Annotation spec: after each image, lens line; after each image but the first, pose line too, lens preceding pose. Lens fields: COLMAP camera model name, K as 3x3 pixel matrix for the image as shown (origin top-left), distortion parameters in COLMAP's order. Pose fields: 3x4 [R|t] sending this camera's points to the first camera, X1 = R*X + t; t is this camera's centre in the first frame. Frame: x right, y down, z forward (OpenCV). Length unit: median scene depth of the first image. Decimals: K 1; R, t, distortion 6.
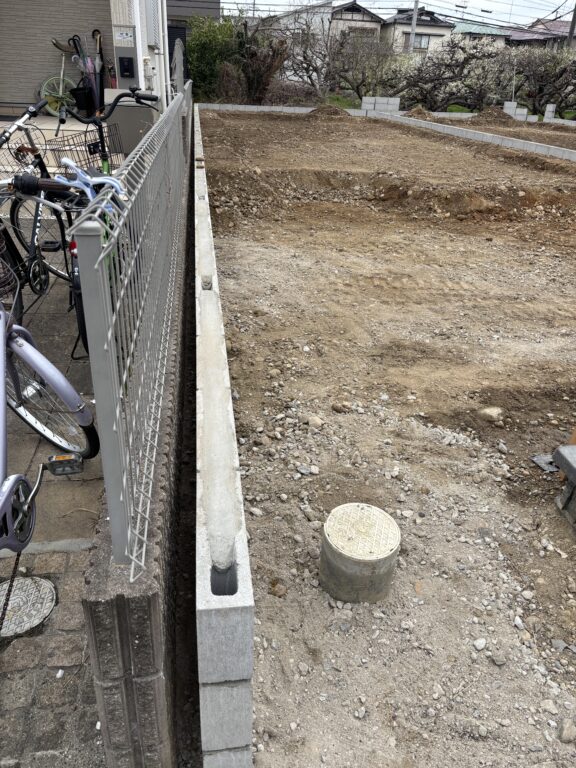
lens RADIAL K [[577.7, 0, 288.5], [0, 577.7, 377.6], [0, 0, 1]] dist [0.048822, -0.050516]
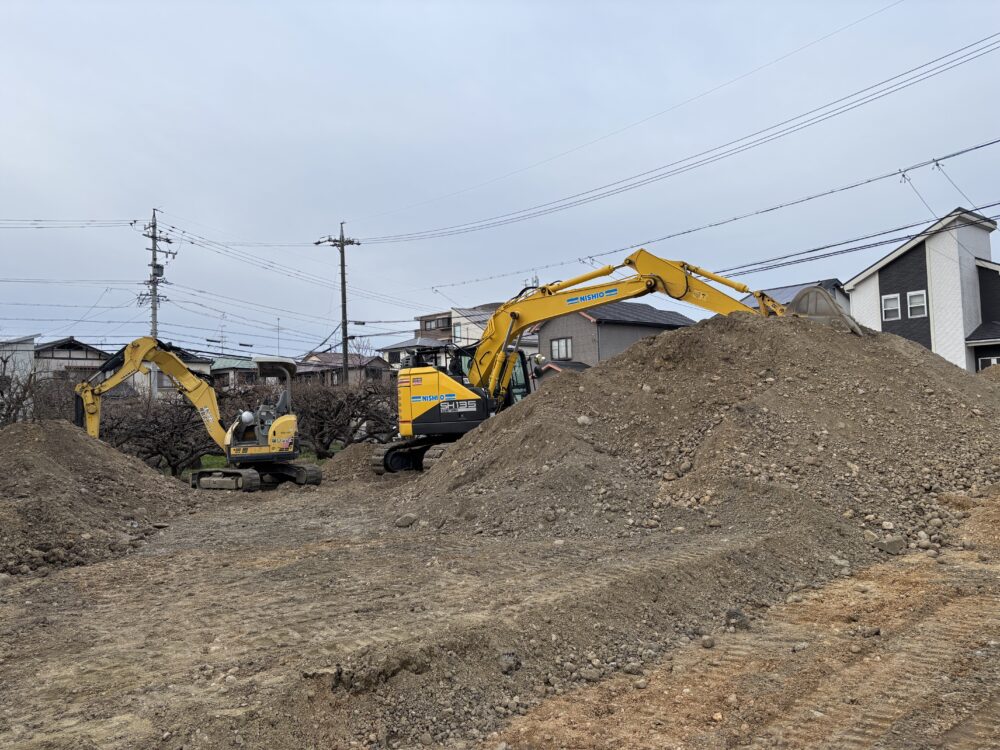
lens RADIAL K [[752.2, 0, 488.2], [0, 752.2, 375.8], [0, 0, 1]] dist [0.048822, -0.050516]
pose [[0.839546, -0.038482, 0.541924, 0.076794], [0.303367, 0.860700, -0.408858, -0.071108], [-0.450700, 0.507657, 0.734271, 0.121618]]
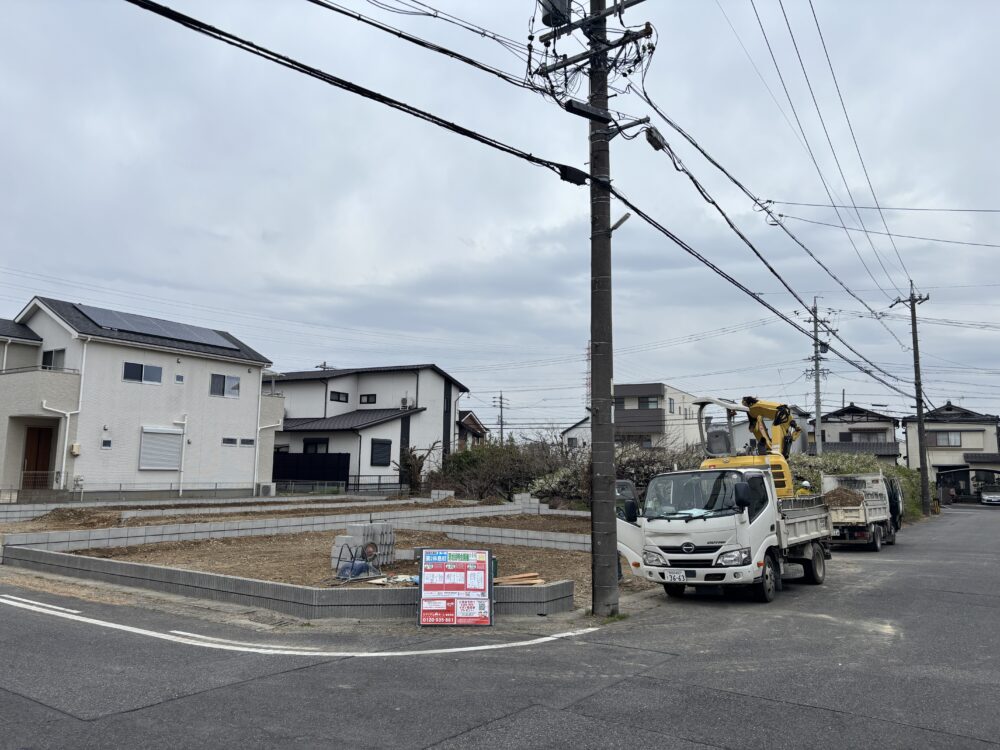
lens RADIAL K [[752.2, 0, 498.2], [0, 752.2, 371.5], [0, 0, 1]] dist [0.048822, -0.050516]
pose [[0.737787, -0.114420, -0.665265, 1.309949], [-0.297831, 0.829243, -0.472920, 0.069651], [0.605778, 0.547051, 0.577727, -0.073060]]
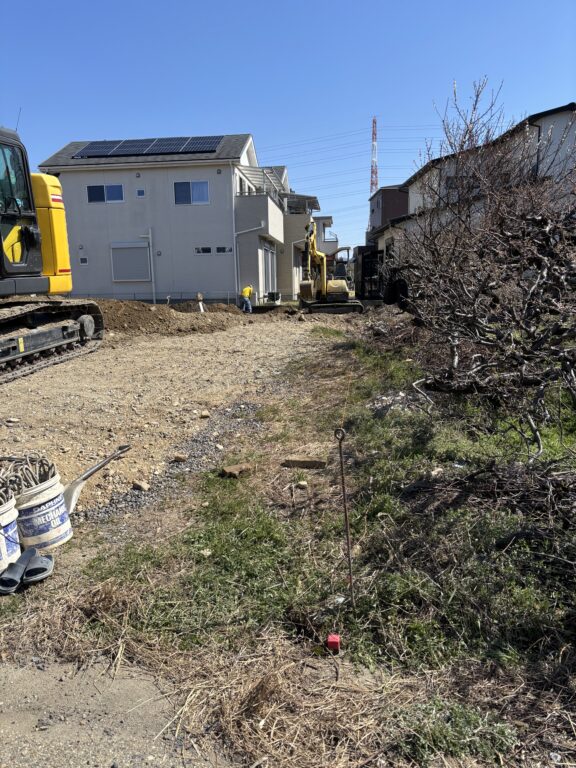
lens RADIAL K [[577.7, 0, 281.9], [0, 577.7, 394.6], [0, 0, 1]] dist [0.048822, -0.050516]
pose [[-0.249574, 0.148293, -0.956933, 1.012232], [-0.430439, 0.868222, 0.246807, -0.465367], [0.867430, 0.473498, -0.152855, 0.985790]]
